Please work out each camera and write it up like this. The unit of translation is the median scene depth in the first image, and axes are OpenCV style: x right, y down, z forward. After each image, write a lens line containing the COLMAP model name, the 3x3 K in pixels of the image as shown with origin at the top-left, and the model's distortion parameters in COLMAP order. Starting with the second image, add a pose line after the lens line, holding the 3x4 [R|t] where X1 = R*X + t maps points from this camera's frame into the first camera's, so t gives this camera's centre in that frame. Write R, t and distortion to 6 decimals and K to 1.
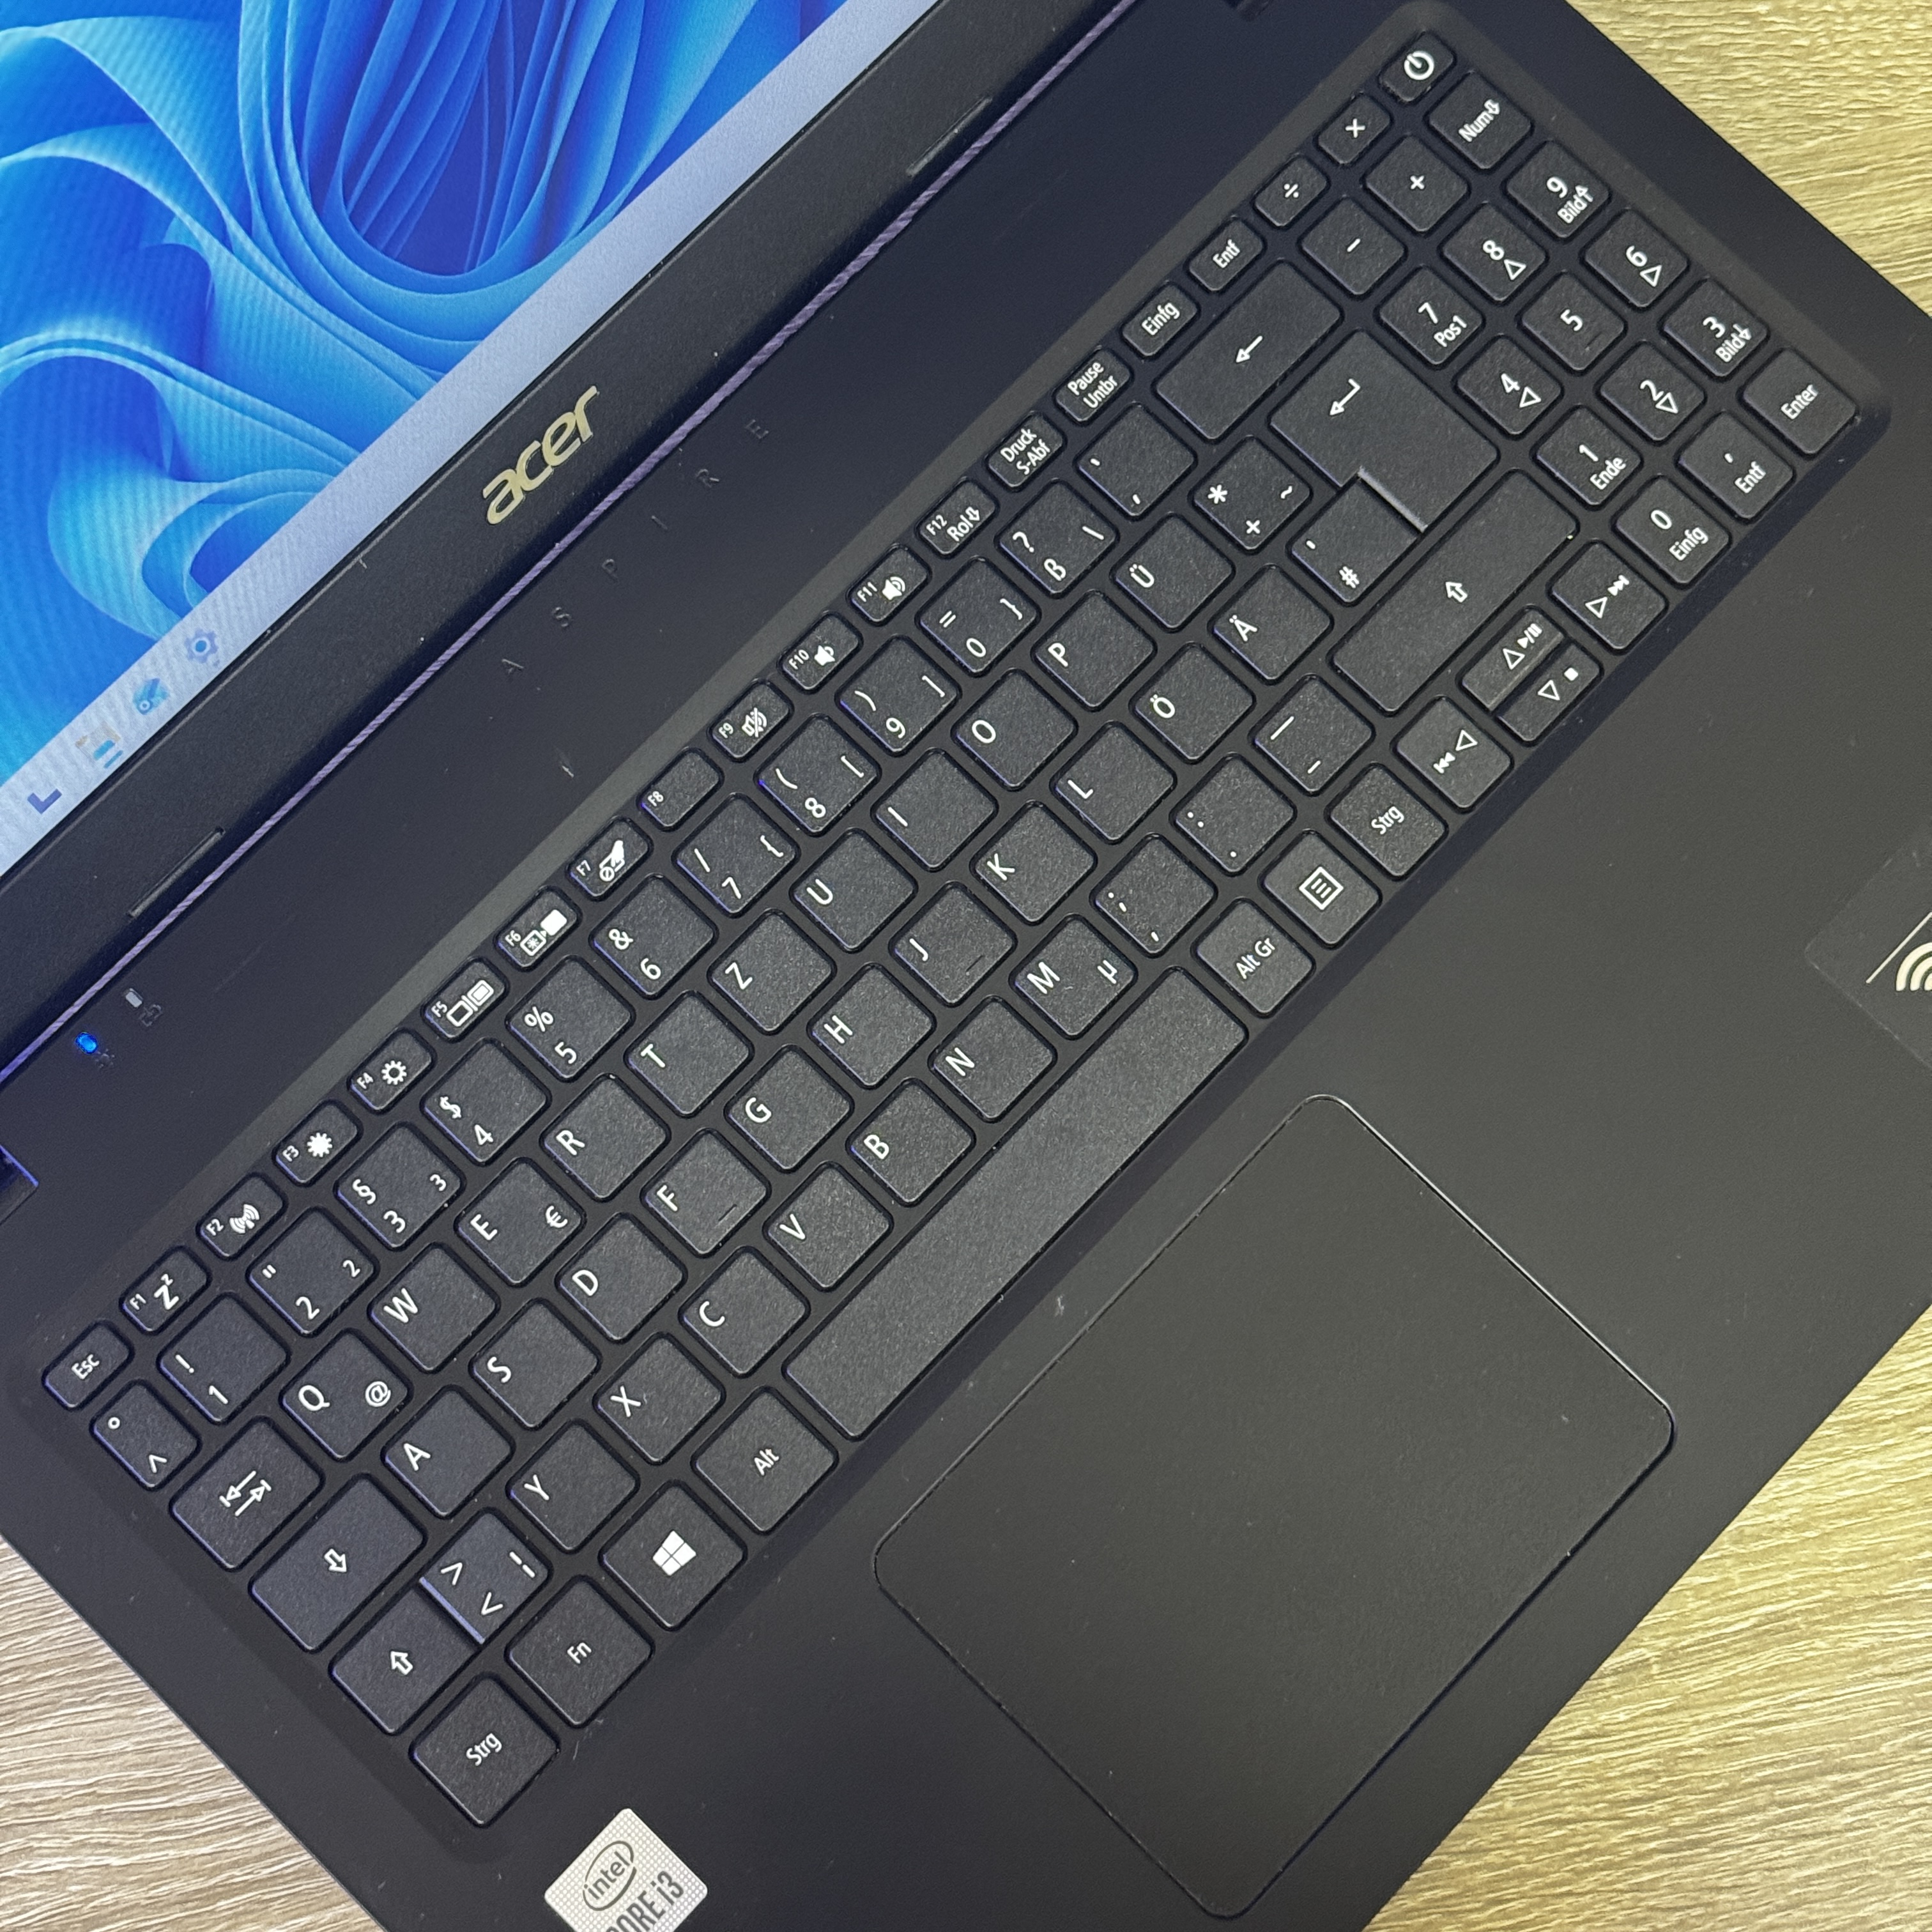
lens RADIAL K [[3609.4, 0, 970.7], [0, 3609.4, 964.4], [0, 0, 1]] dist [0.195899, -0.415145]
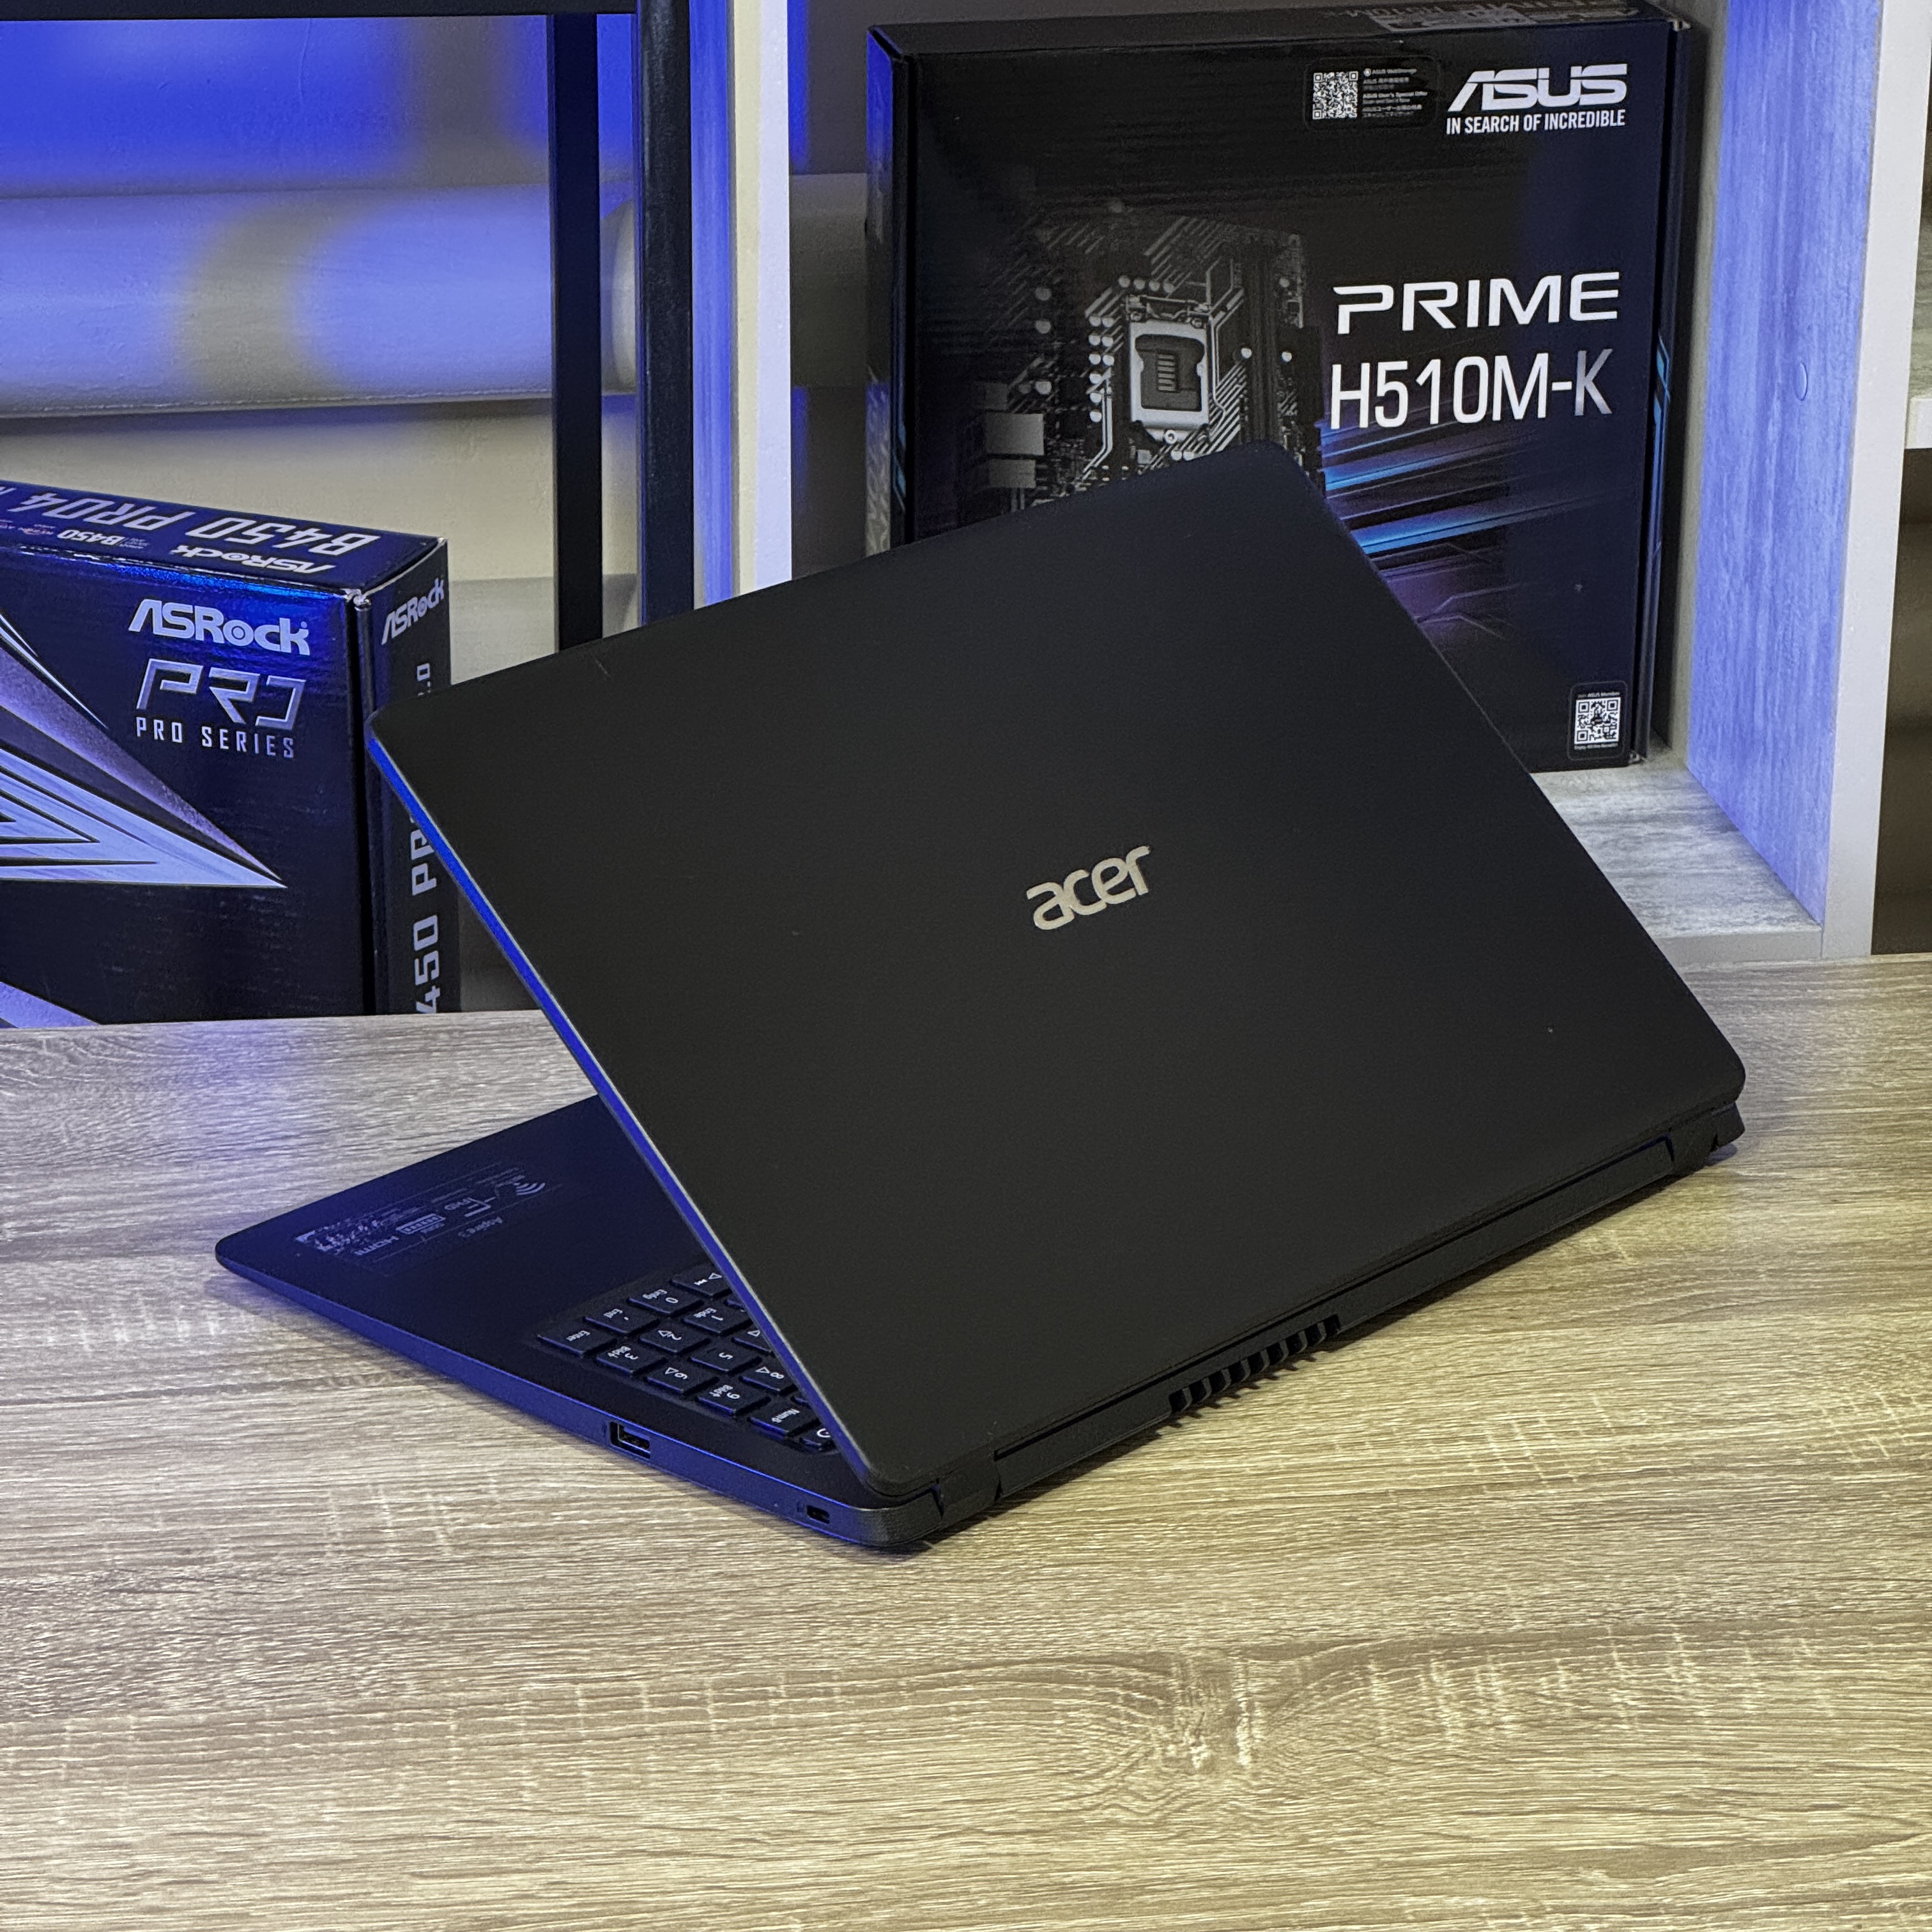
lens RADIAL K [[5726.5, 0, 935.0], [0, 5726.5, 966.1], [0, 0, 1]] dist [-0.064652, 4.112410]
pose [[0.995344, 0.023694, -0.093425, 0.138654], [-0.091031, 0.549608, -0.830448, 2.124662], [0.031671, 0.835086, 0.549206, -0.532531]]
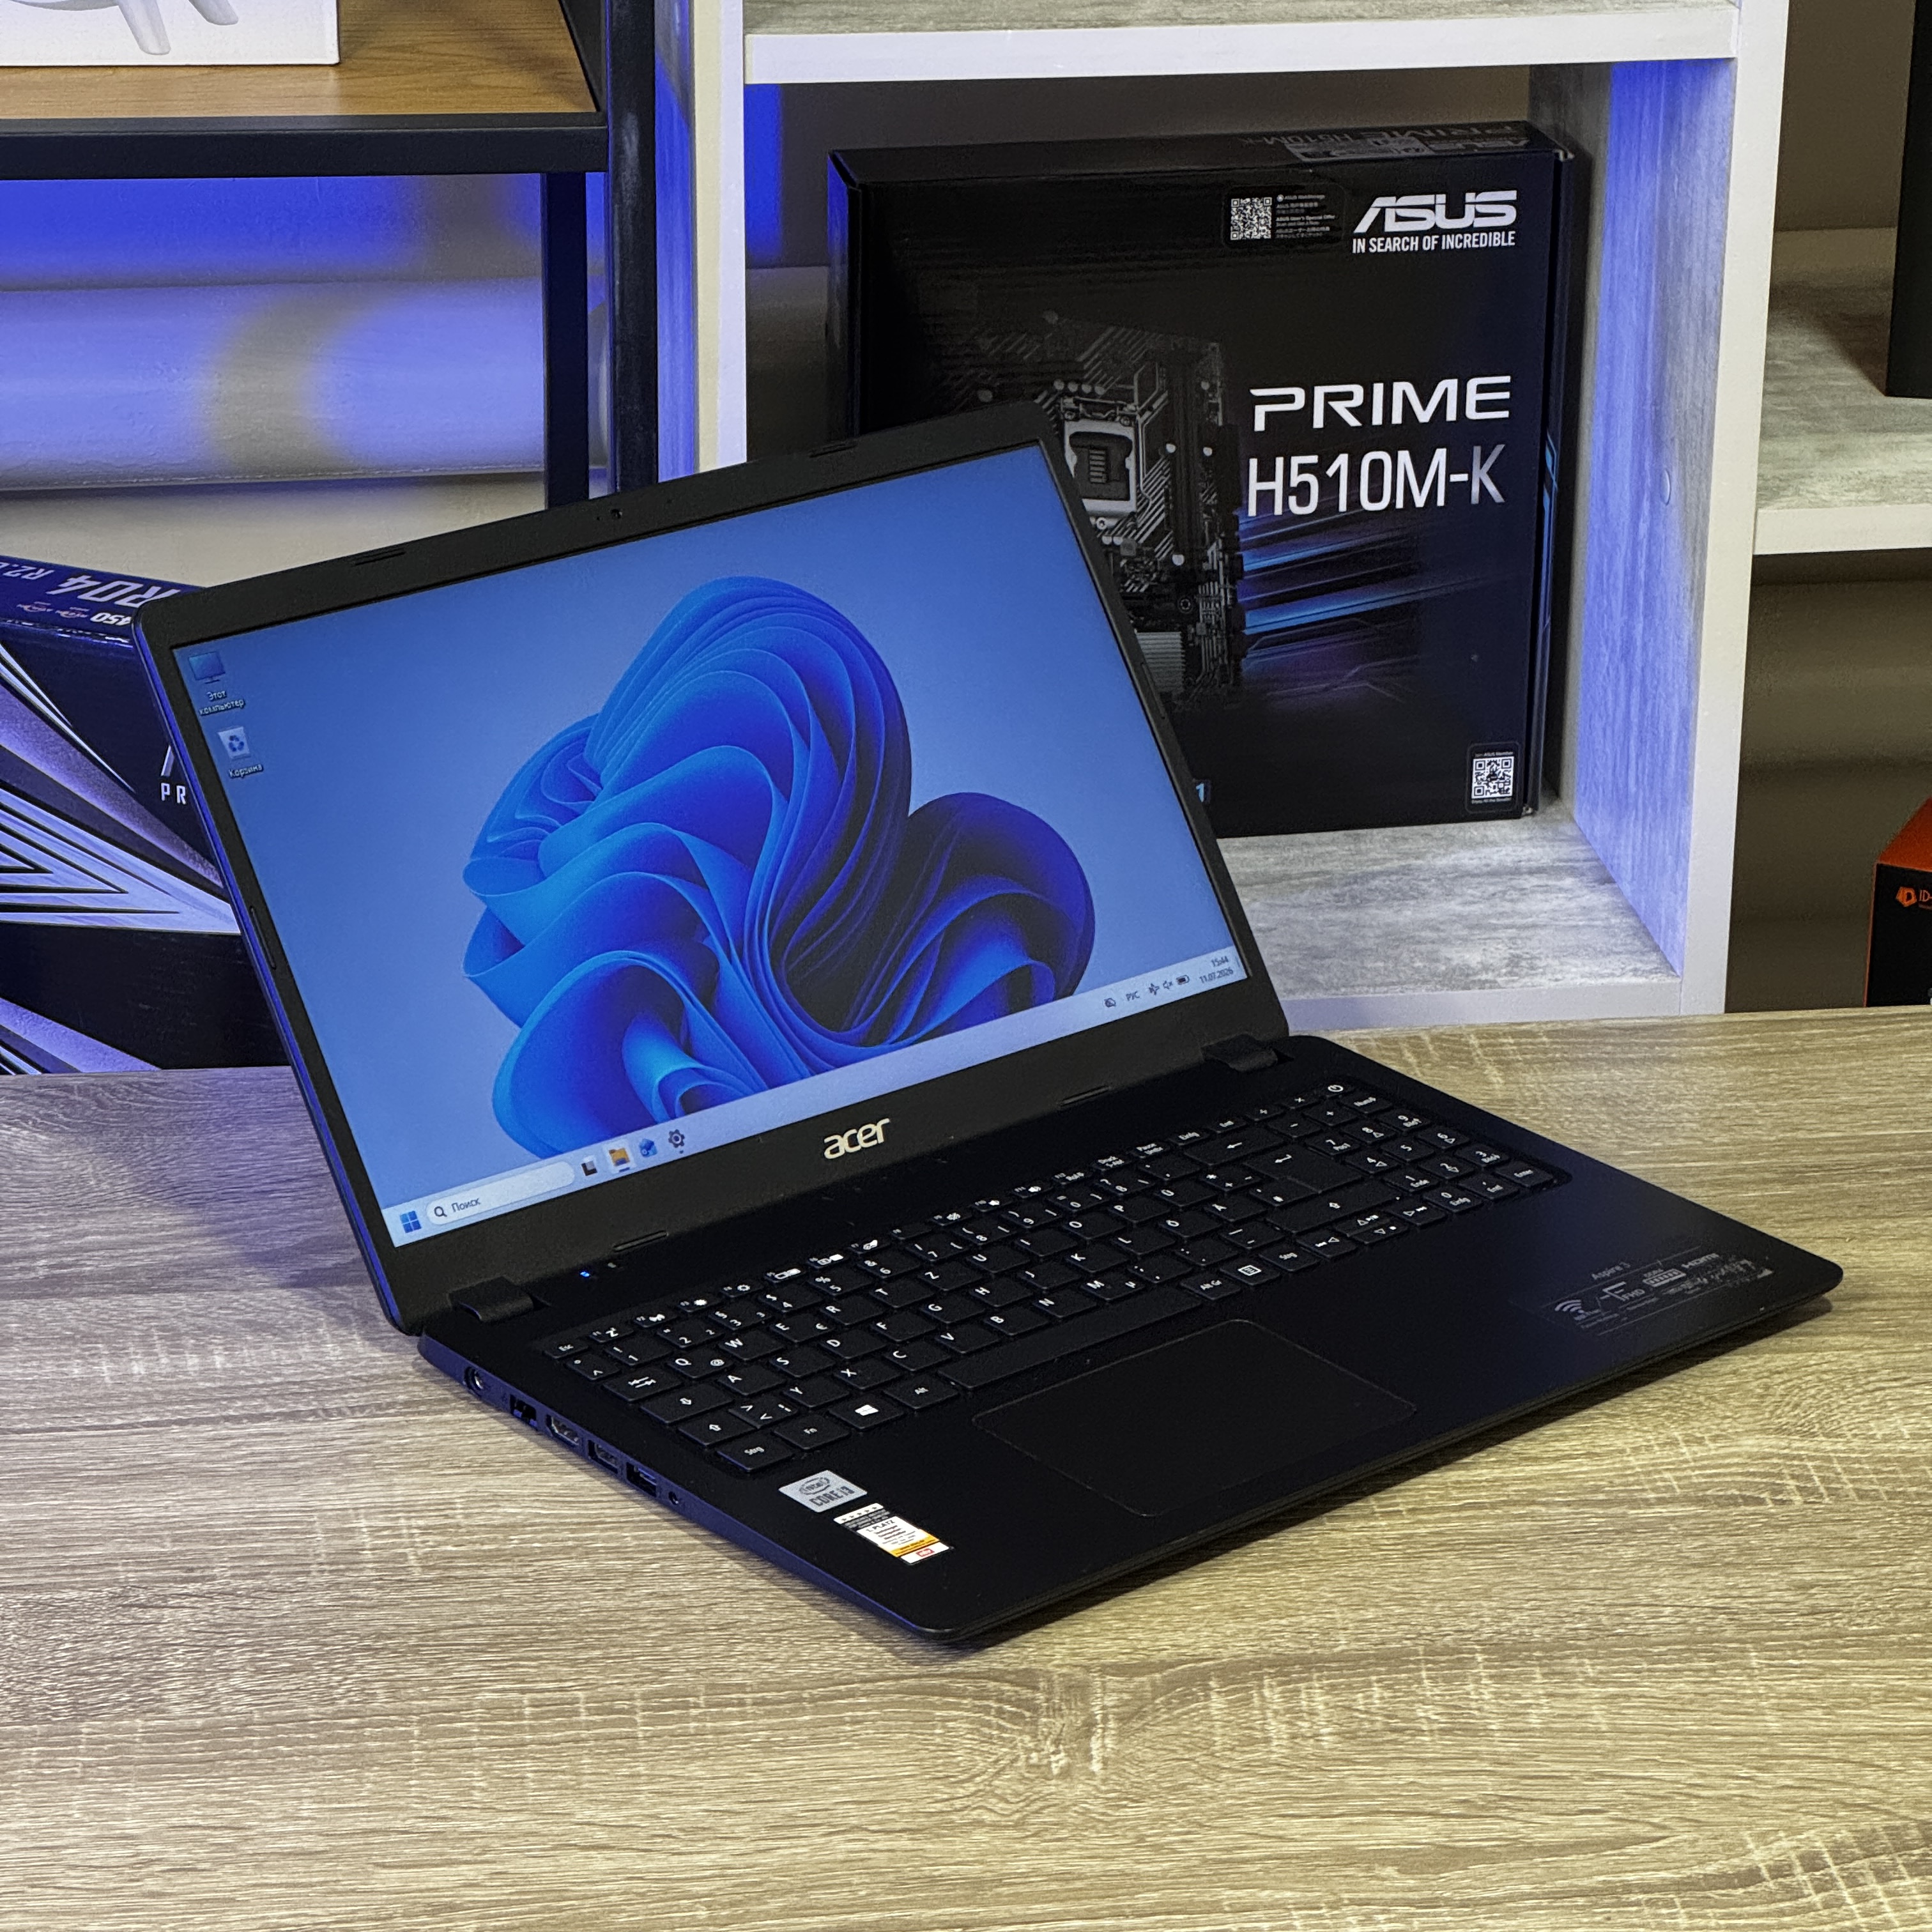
lens RADIAL K [[5727.4, 0, 960.1], [0, 5727.4, 956.8], [0, 0, 1]] dist [-0.099169, 4.659401]
pose [[0.994501, 0.033111, -0.099357, 0.240376], [-0.100505, 0.568448, -0.816557, 2.341495], [0.029443, 0.822053, 0.568650, -0.818067]]
